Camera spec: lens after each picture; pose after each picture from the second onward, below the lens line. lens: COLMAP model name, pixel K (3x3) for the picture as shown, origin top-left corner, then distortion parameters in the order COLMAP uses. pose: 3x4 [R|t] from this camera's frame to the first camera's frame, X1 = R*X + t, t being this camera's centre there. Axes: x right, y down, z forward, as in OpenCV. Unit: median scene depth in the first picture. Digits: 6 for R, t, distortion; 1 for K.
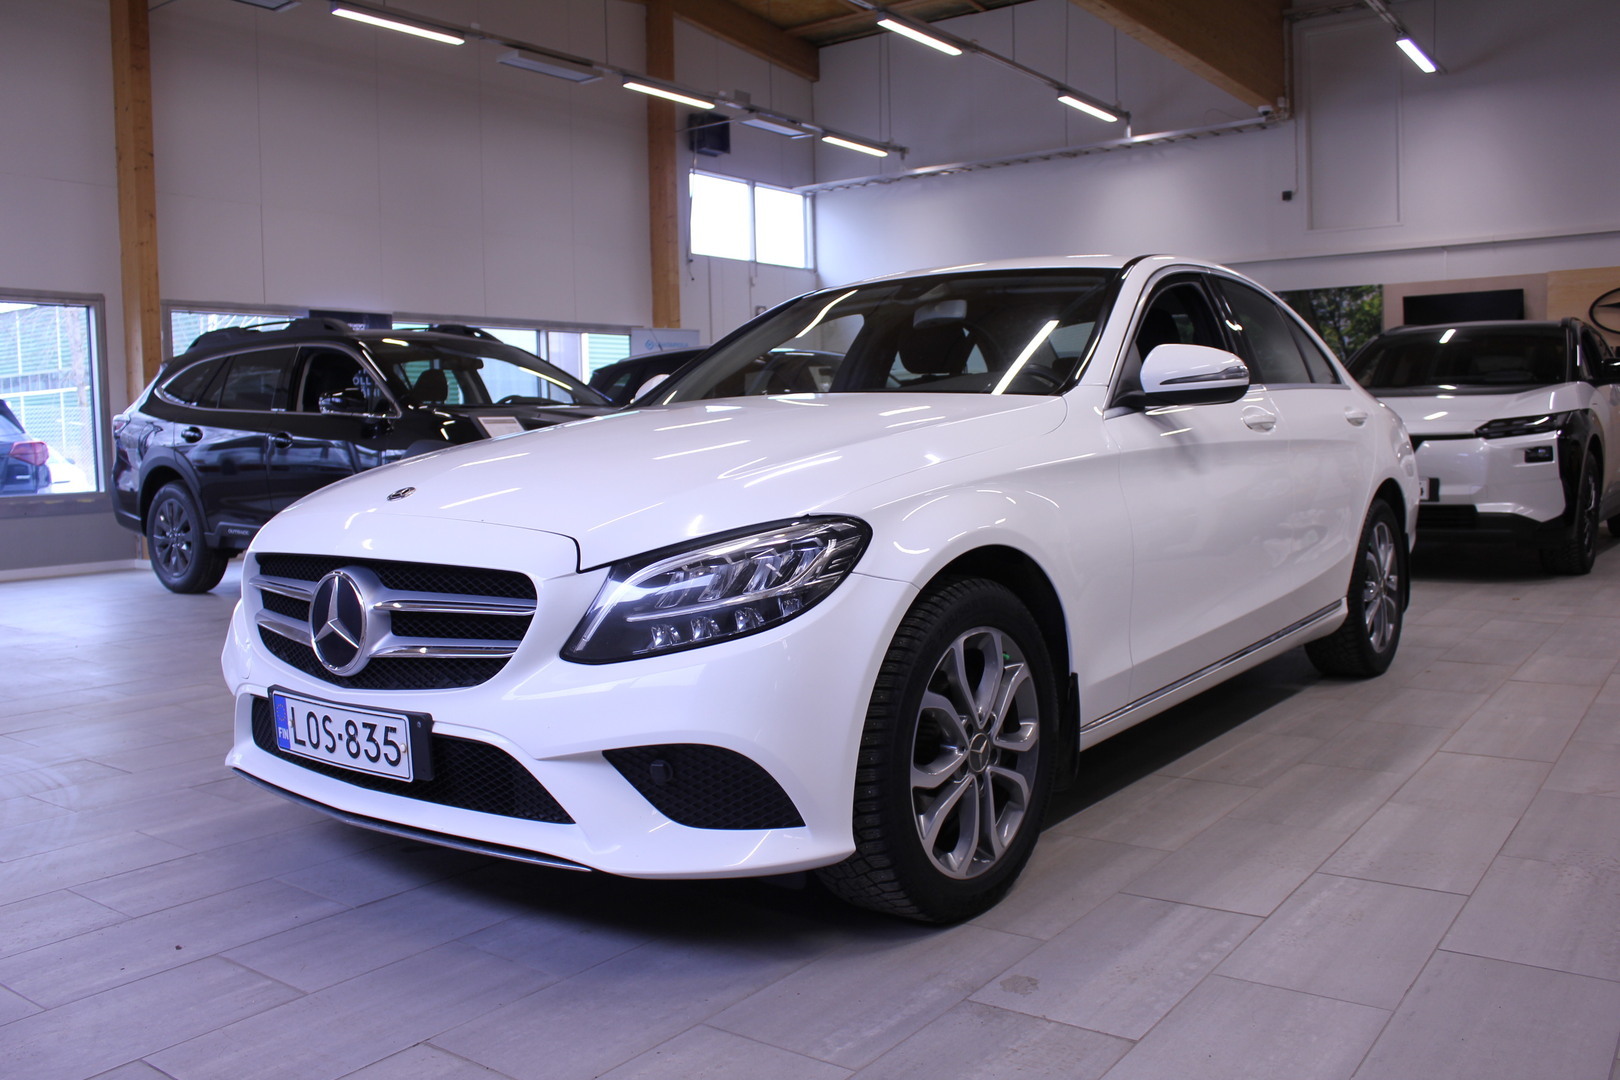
lens RADIAL K [[1332.5, 0, 810.0], [0, 1332.5, 540.0], [0, 0, 1]] dist [-0.045395, 0.012269]
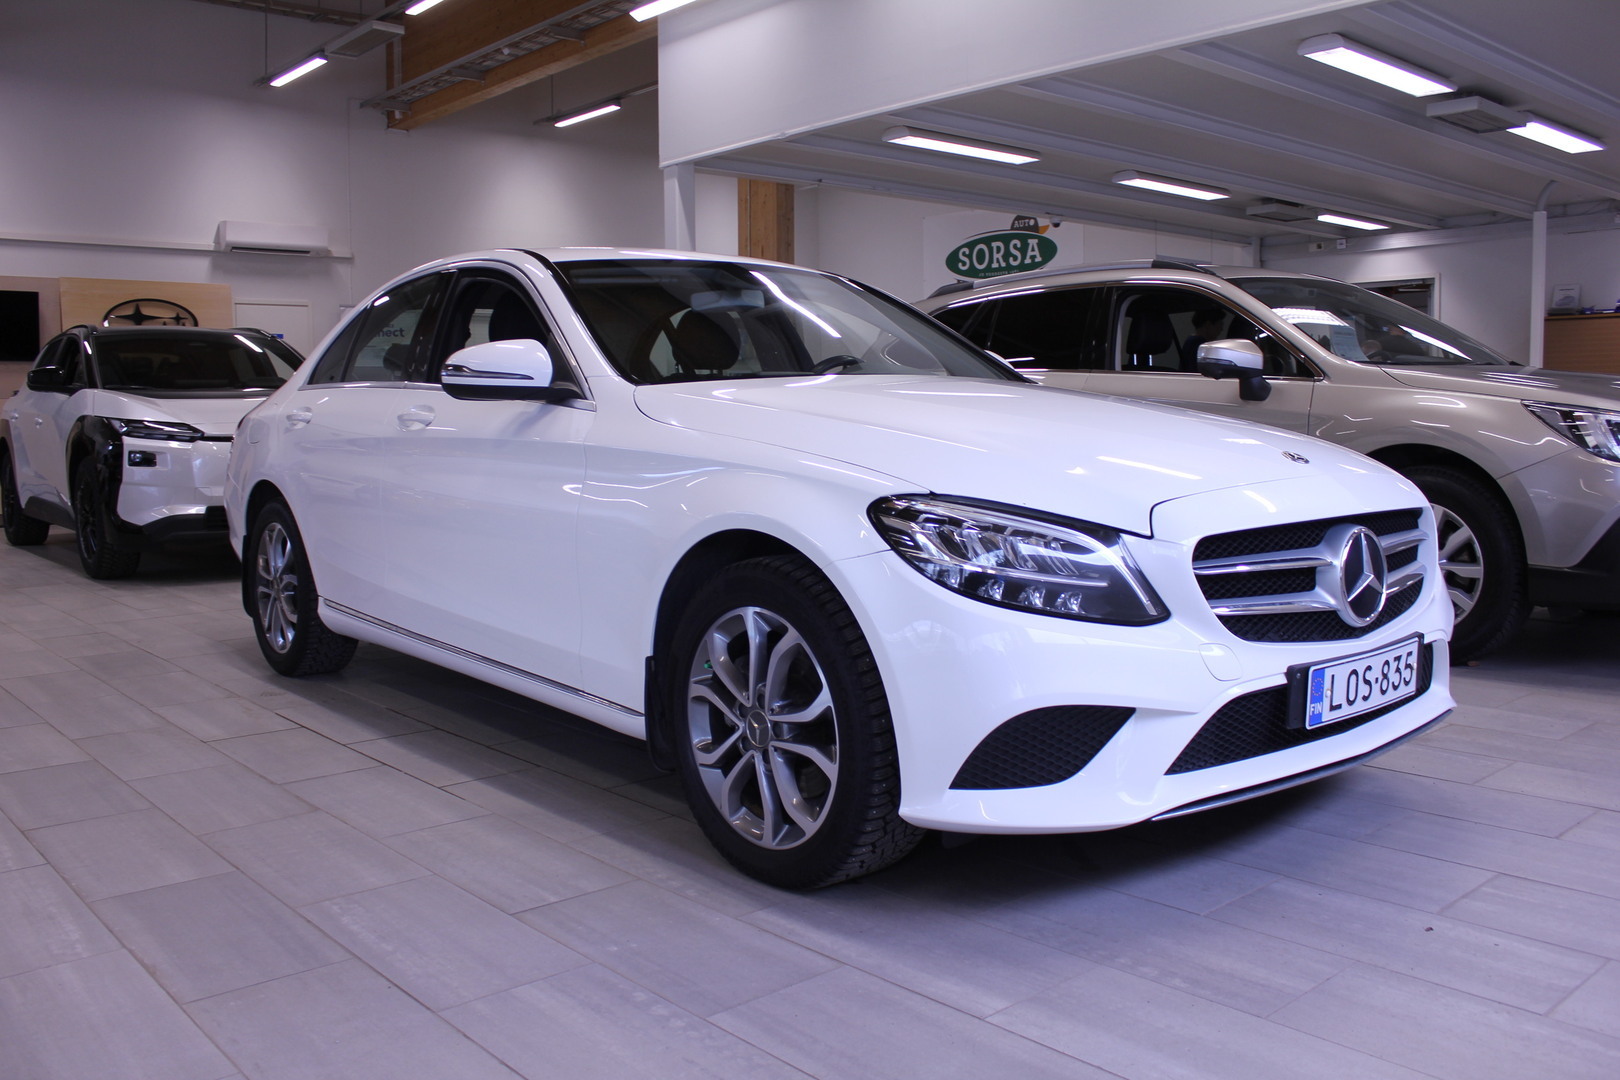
lens RADIAL K [[1332.5, 0, 810.0], [0, 1332.5, 540.0], [0, 0, 1]] dist [-0.045395, 0.012269]
pose [[0.199569, -0.077184, 0.976839, -1.498633], [0.090834, 0.994058, 0.059987, -0.070685], [-0.975665, 0.076758, 0.205394, 1.233556]]
